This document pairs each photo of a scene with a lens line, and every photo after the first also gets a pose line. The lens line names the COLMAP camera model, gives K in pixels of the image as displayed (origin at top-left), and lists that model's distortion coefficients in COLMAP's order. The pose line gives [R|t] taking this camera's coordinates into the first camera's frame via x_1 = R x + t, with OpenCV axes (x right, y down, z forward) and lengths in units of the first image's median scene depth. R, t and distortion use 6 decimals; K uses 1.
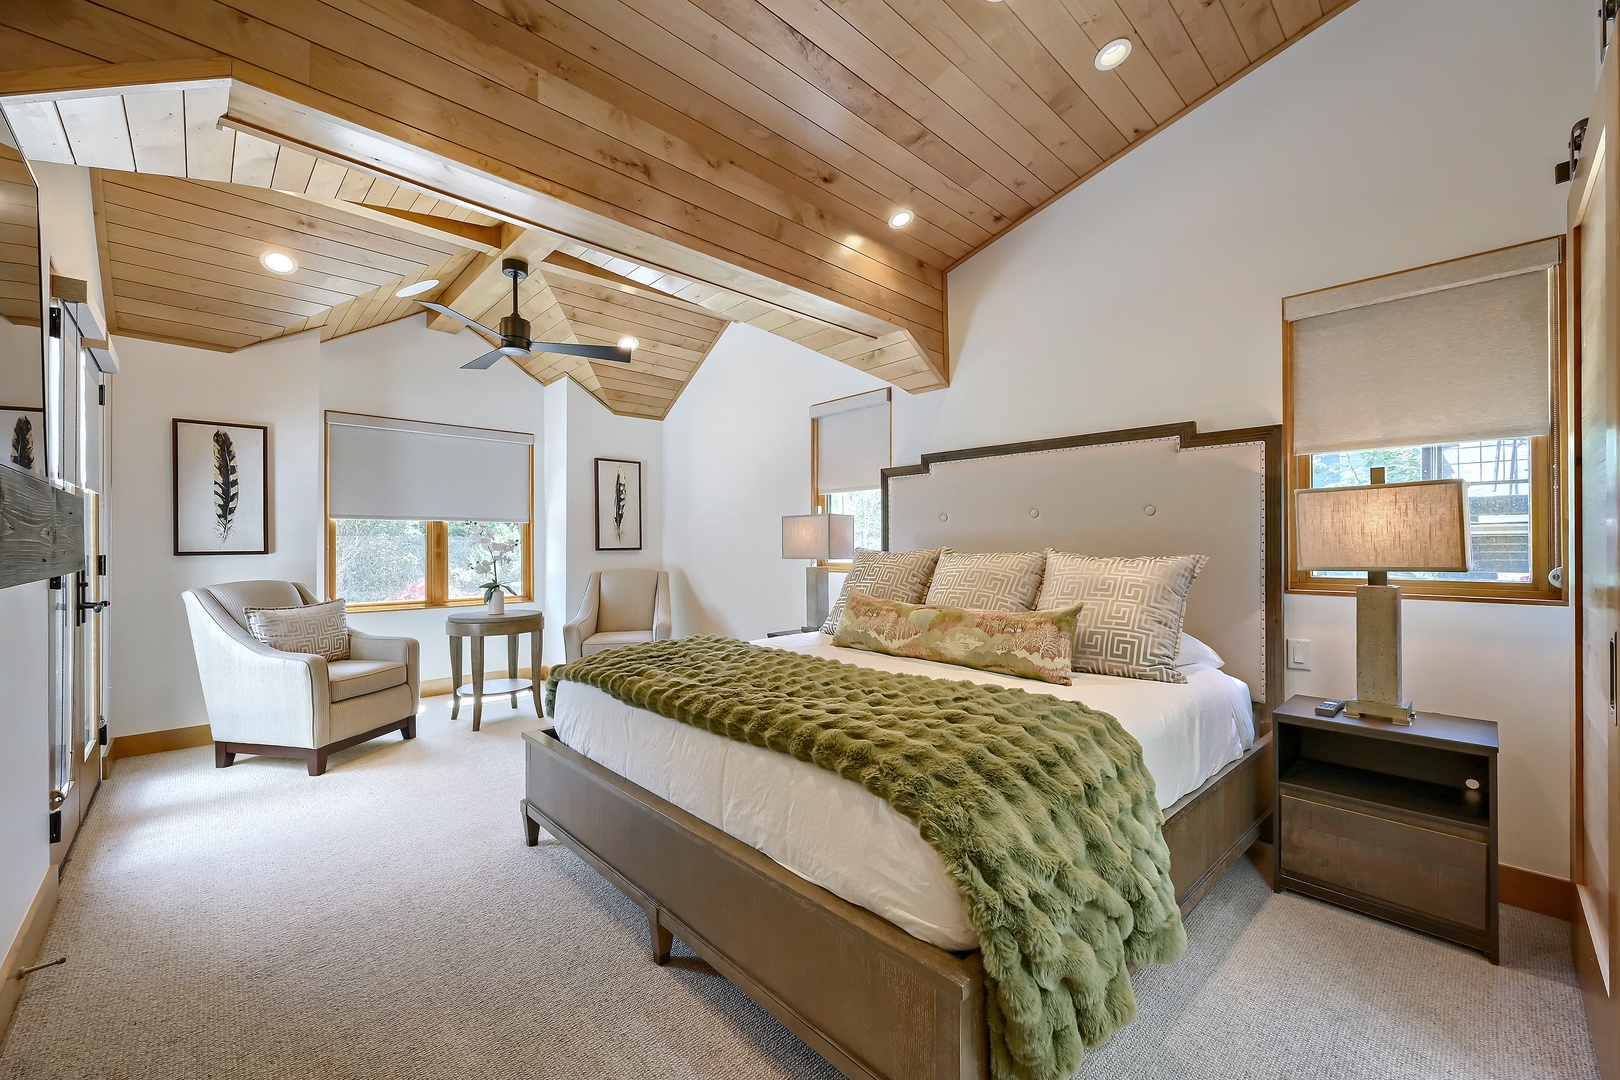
lens RADIAL K [[641.6, 0, 813.4], [0, 641.6, 544.5], [0, 0, 1]] dist [0.000662, 0.000474]
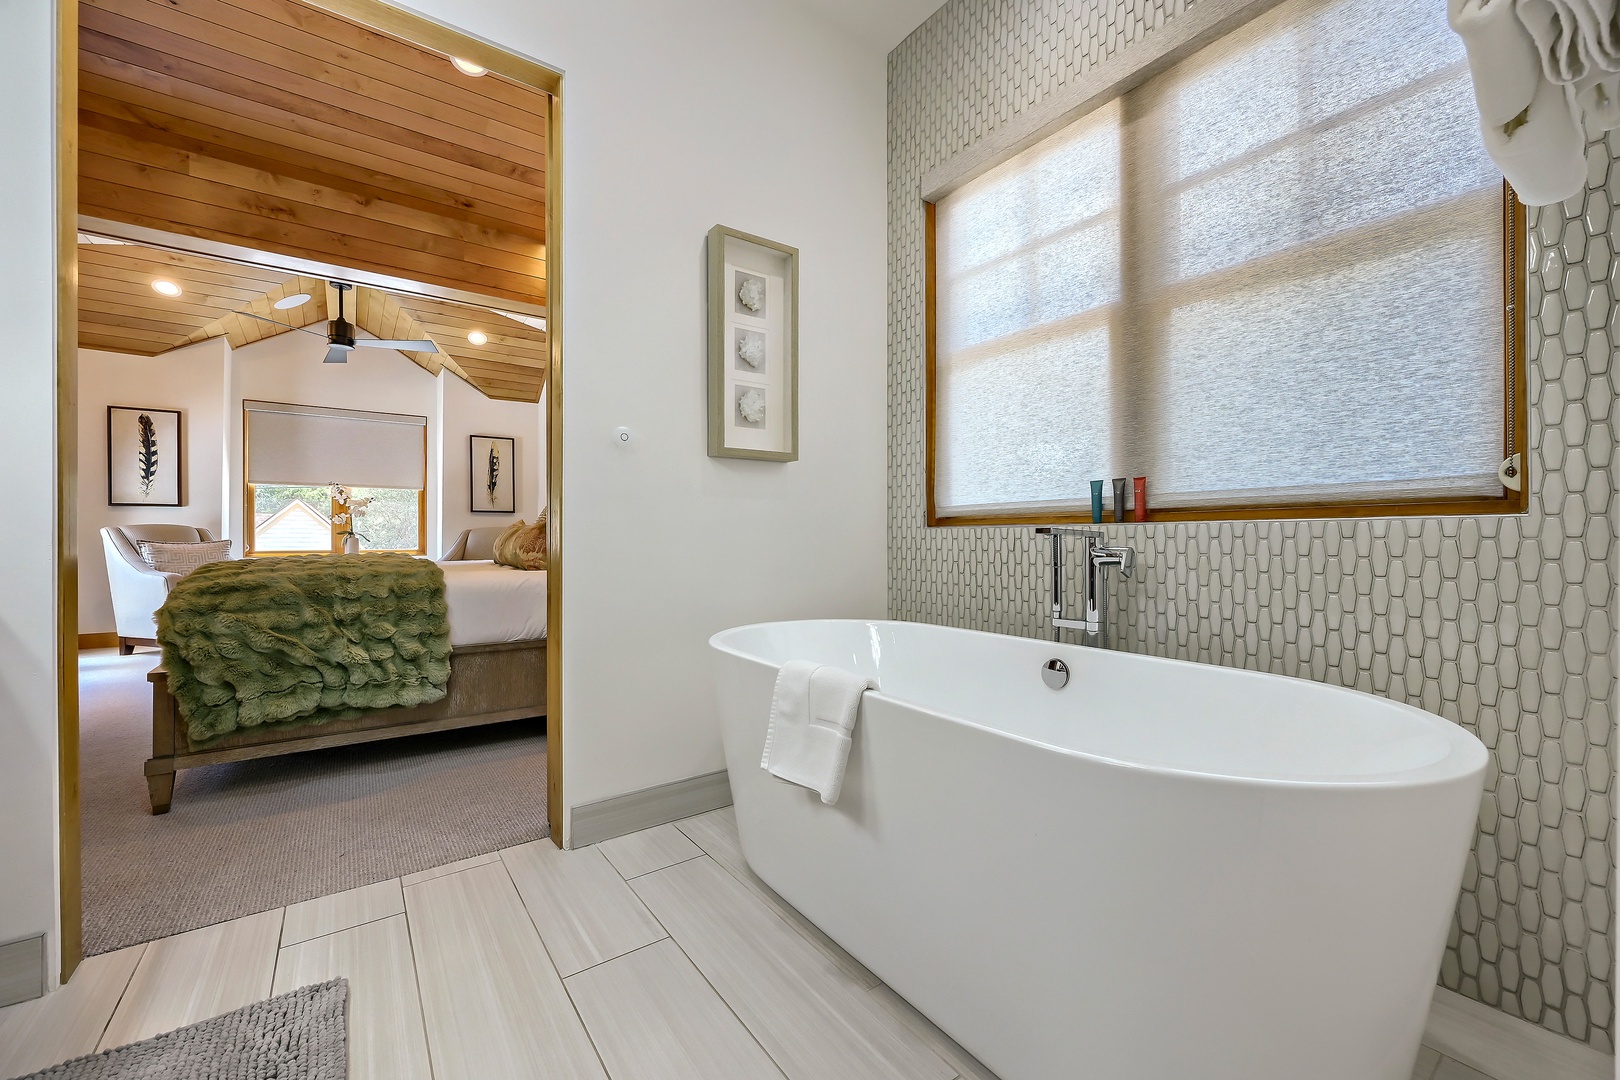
lens RADIAL K [[641.6, 0, 804.9], [0, 641.6, 538.6], [0, 0, 1]] dist [0.000662, 0.000474]
pose [[0.990611, 0.001486, -0.136703, 0.638931], [-0.001270, 0.999998, 0.001665, 0.080480], [0.136705, -0.001476, 0.990611, -0.151771]]
